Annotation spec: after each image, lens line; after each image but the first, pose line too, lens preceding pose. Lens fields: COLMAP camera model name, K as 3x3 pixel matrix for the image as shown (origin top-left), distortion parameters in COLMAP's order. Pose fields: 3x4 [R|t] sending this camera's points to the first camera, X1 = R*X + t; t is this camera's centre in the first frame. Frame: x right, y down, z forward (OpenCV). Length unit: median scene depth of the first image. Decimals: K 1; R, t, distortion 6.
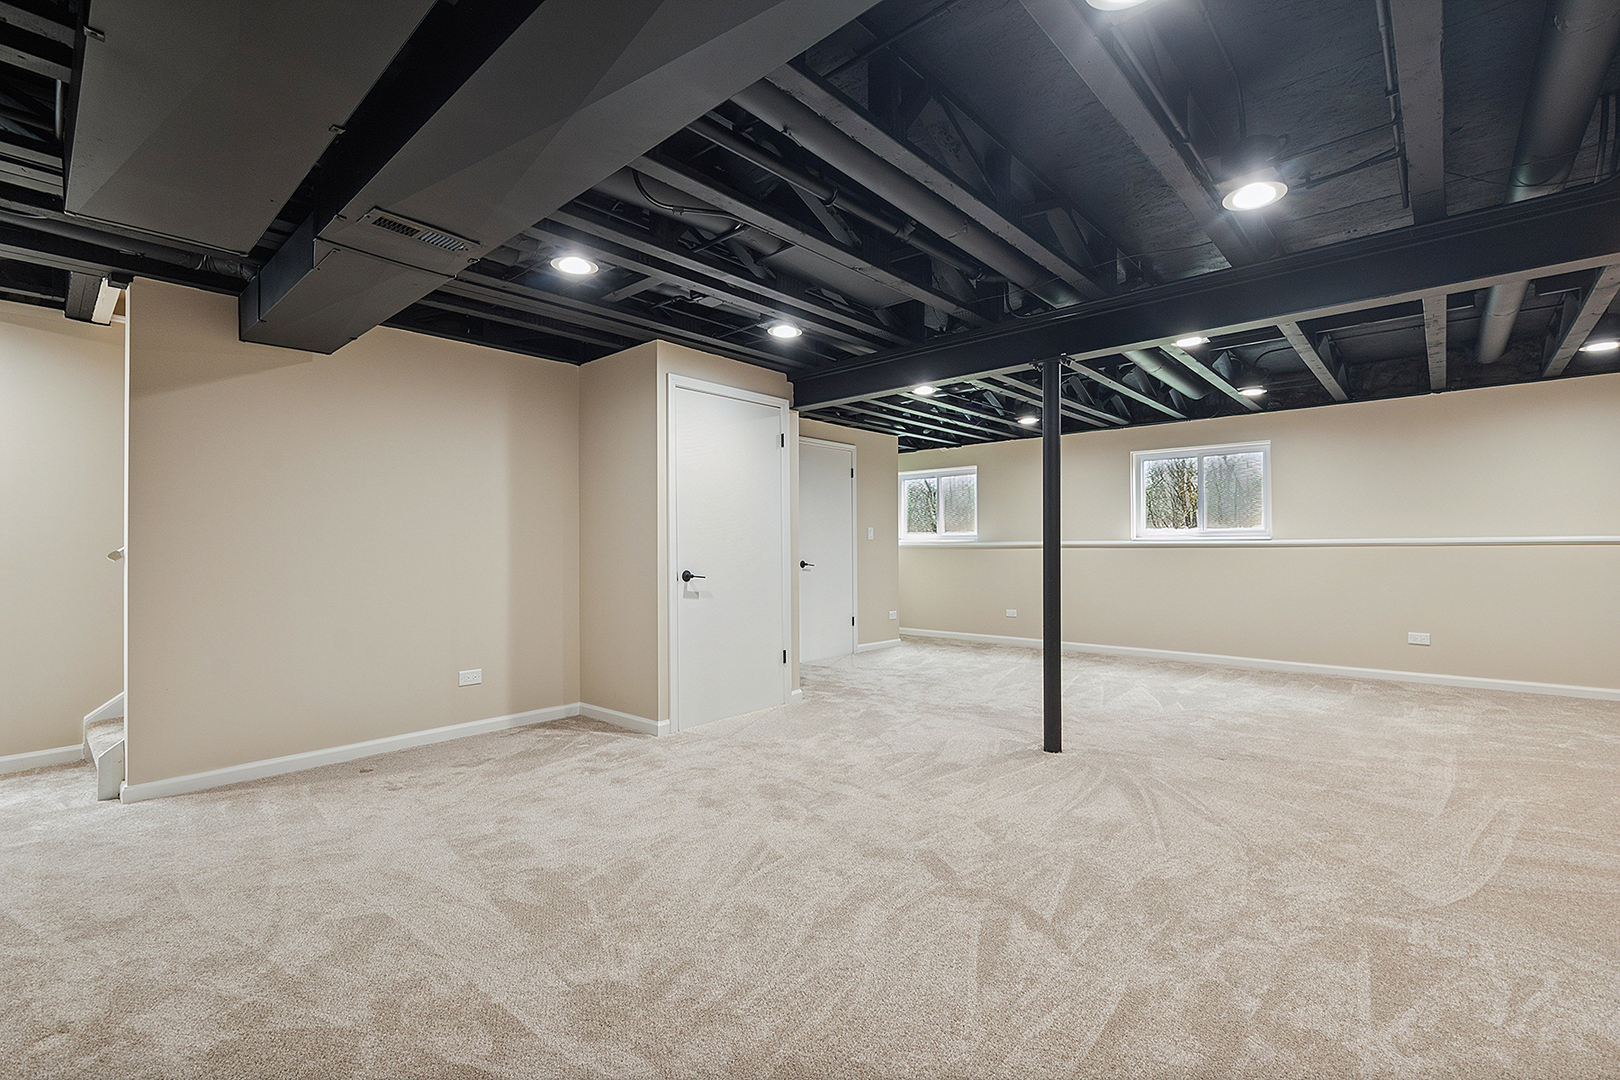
lens RADIAL K [[702.1, 0, 814.3], [0, 702.1, 525.7], [0, 0, 1]] dist [0.032848, 0.000163]
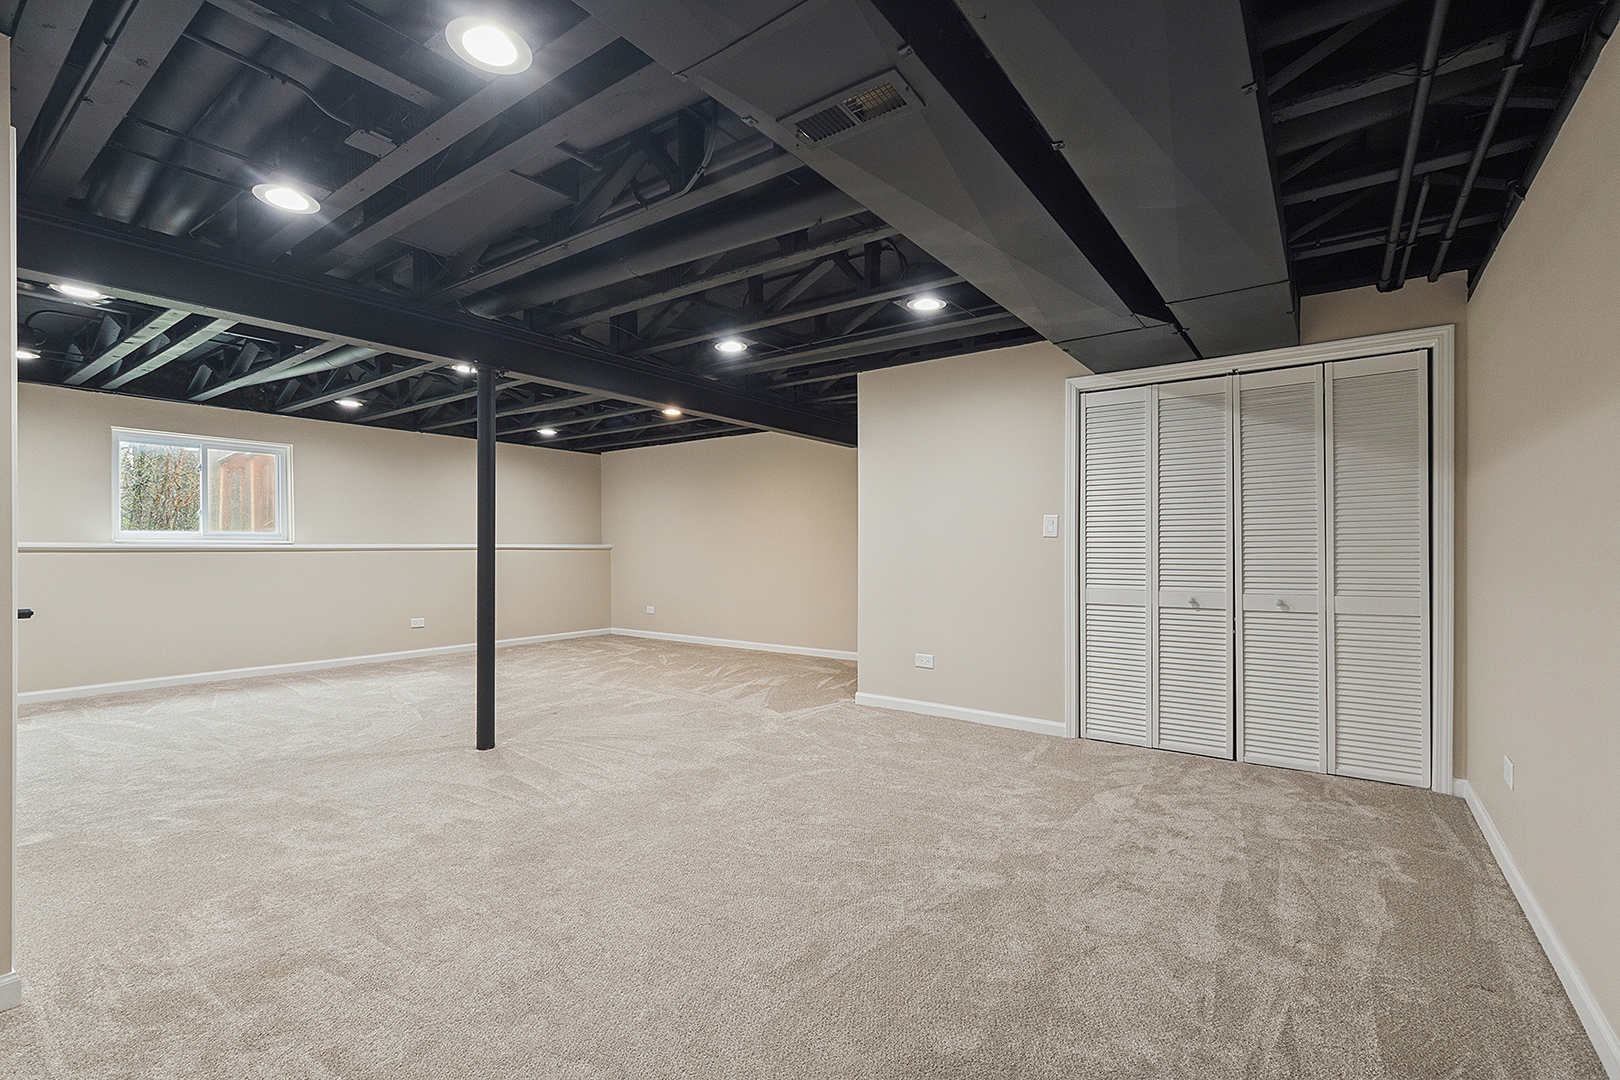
lens RADIAL K [[726.2, 0, 813.4], [0, 726.2, 545.0], [0, 0, 1]] dist [0.001505, 0.000444]
pose [[-0.101443, 0.009979, 0.994791, -0.750612], [-0.024902, 0.999611, -0.012567, 0.024737], [-0.994530, -0.026048, -0.101155, 0.636164]]
